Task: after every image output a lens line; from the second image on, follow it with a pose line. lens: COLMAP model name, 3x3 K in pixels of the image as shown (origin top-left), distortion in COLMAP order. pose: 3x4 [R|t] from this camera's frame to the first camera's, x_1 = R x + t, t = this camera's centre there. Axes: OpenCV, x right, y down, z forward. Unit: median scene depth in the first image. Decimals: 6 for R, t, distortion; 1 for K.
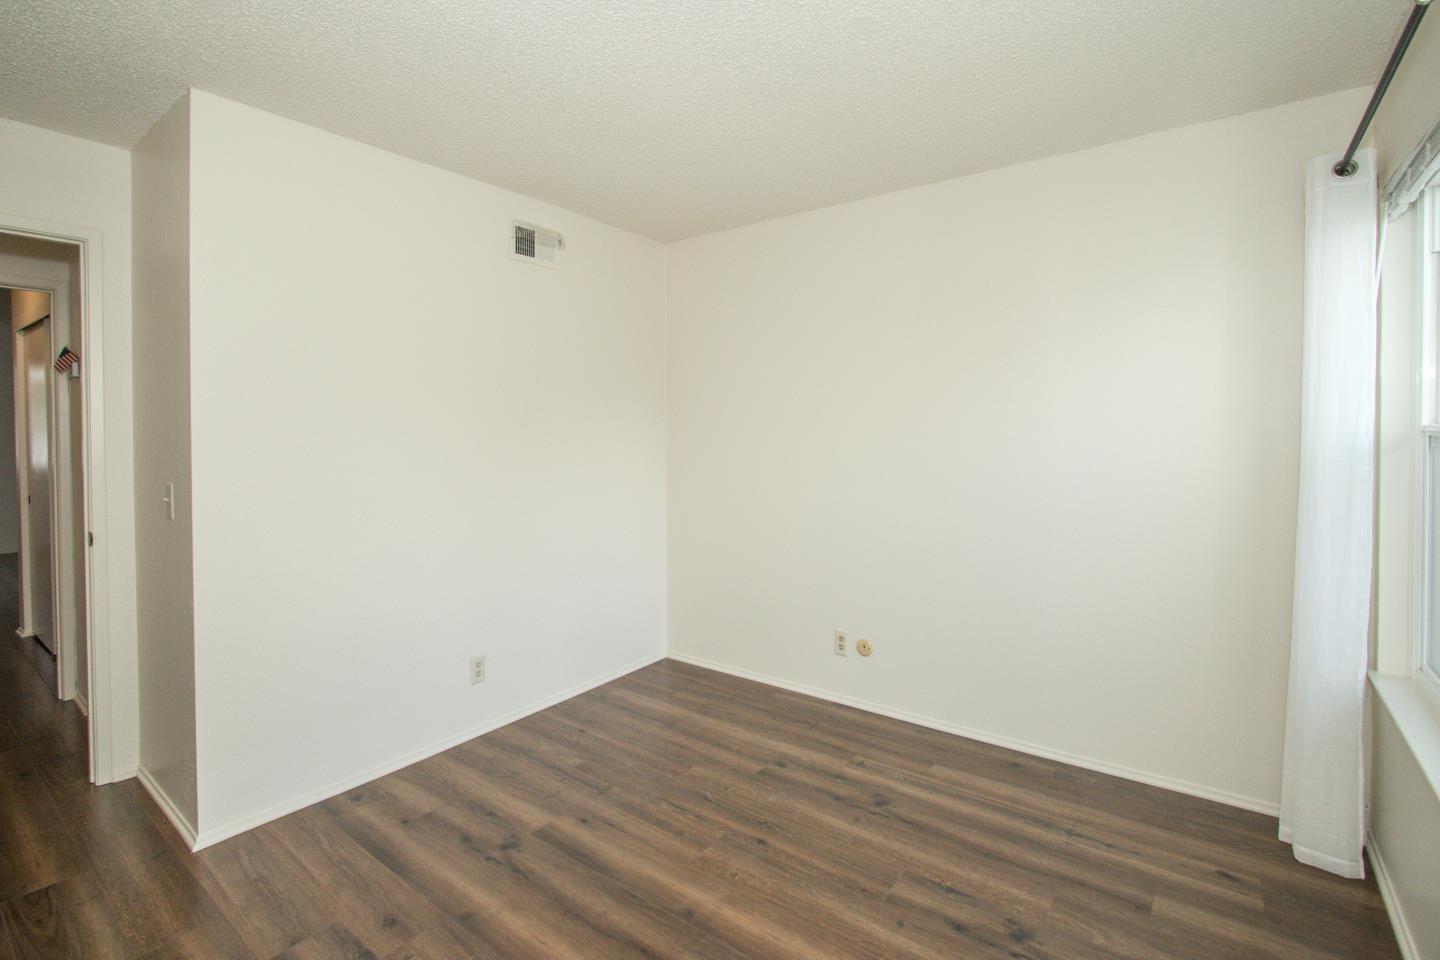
lens RADIAL K [[661.2, 0, 687.3], [0, 661.2, 439.4], [0, 0, 1]] dist [-0.015298, -0.000070]
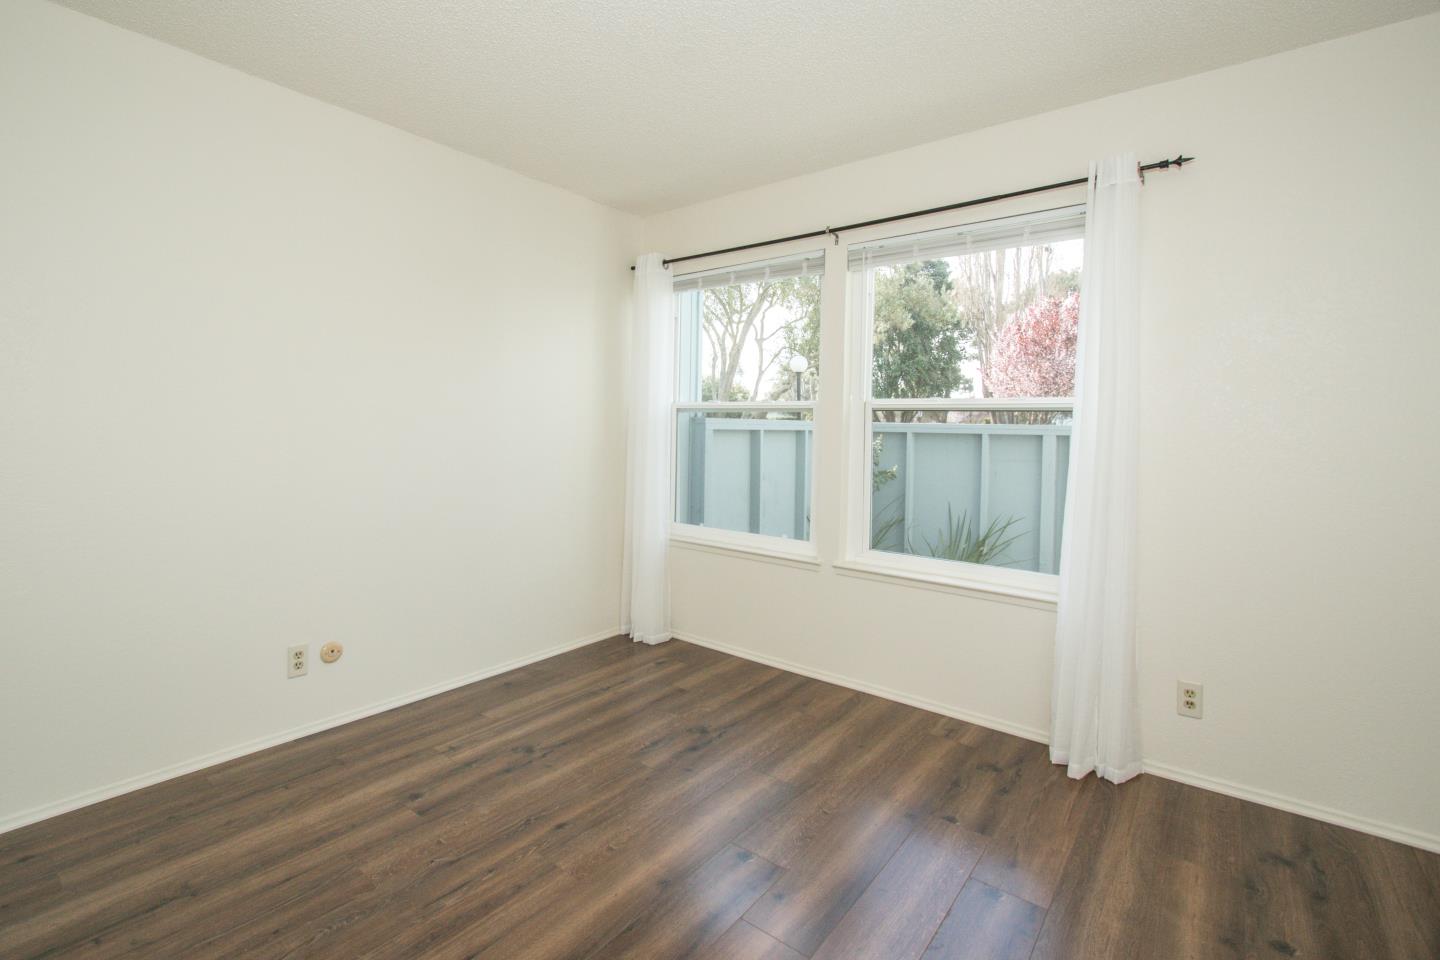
lens RADIAL K [[661.2, 0, 687.3], [0, 661.2, 439.4], [0, 0, 1]] dist [-0.015298, -0.000070]
pose [[0.014482, -0.012123, 0.999822, -0.710963], [-0.008447, 0.999889, 0.012246, 0.047638], [-0.999859, -0.008623, 0.014378, 0.717957]]
